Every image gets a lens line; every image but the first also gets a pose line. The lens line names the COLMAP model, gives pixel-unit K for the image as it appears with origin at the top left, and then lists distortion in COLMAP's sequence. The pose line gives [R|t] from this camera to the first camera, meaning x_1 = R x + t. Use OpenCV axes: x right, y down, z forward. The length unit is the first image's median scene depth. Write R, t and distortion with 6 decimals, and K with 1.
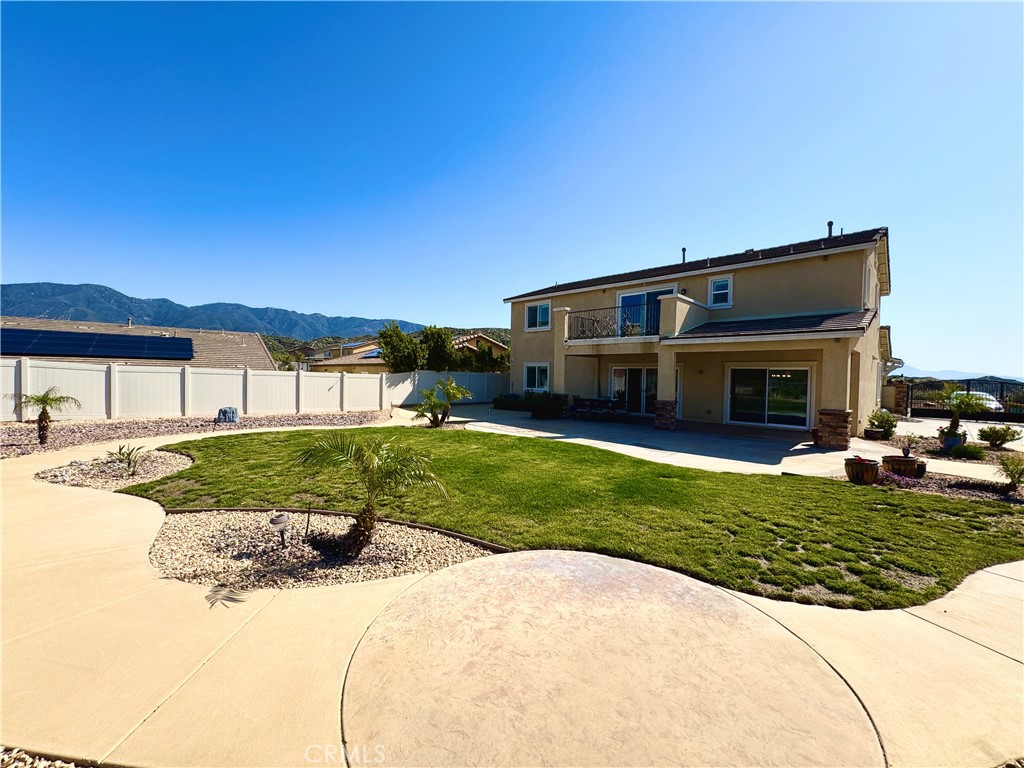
lens RADIAL K [[410.2, 0, 506.8], [0, 410.2, 378.6], [0, 0, 1]] dist [0.001078, 0.000412]
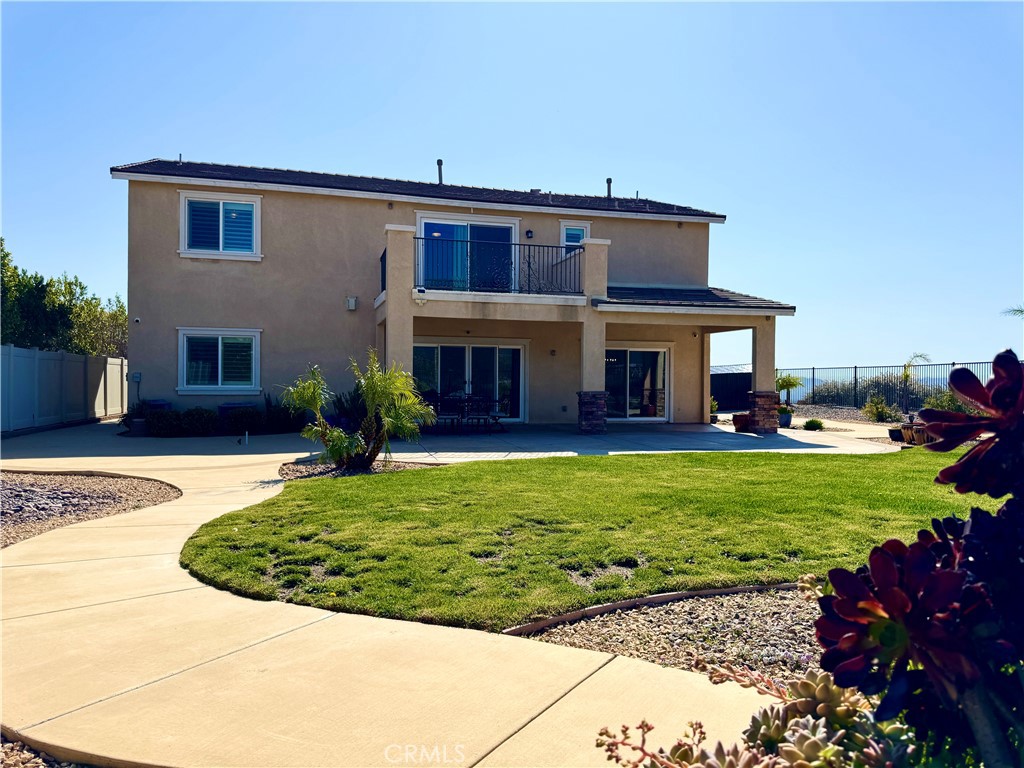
lens RADIAL K [[712.0, 0, 509.7], [0, 712.0, 387.9], [0, 0, 1]] dist [0.038743, -0.011355]
pose [[0.508947, -0.021534, 0.860528, -0.597823], [0.009286, 0.999766, 0.019526, 0.018303], [-0.860748, -0.001947, 0.509028, 0.427928]]
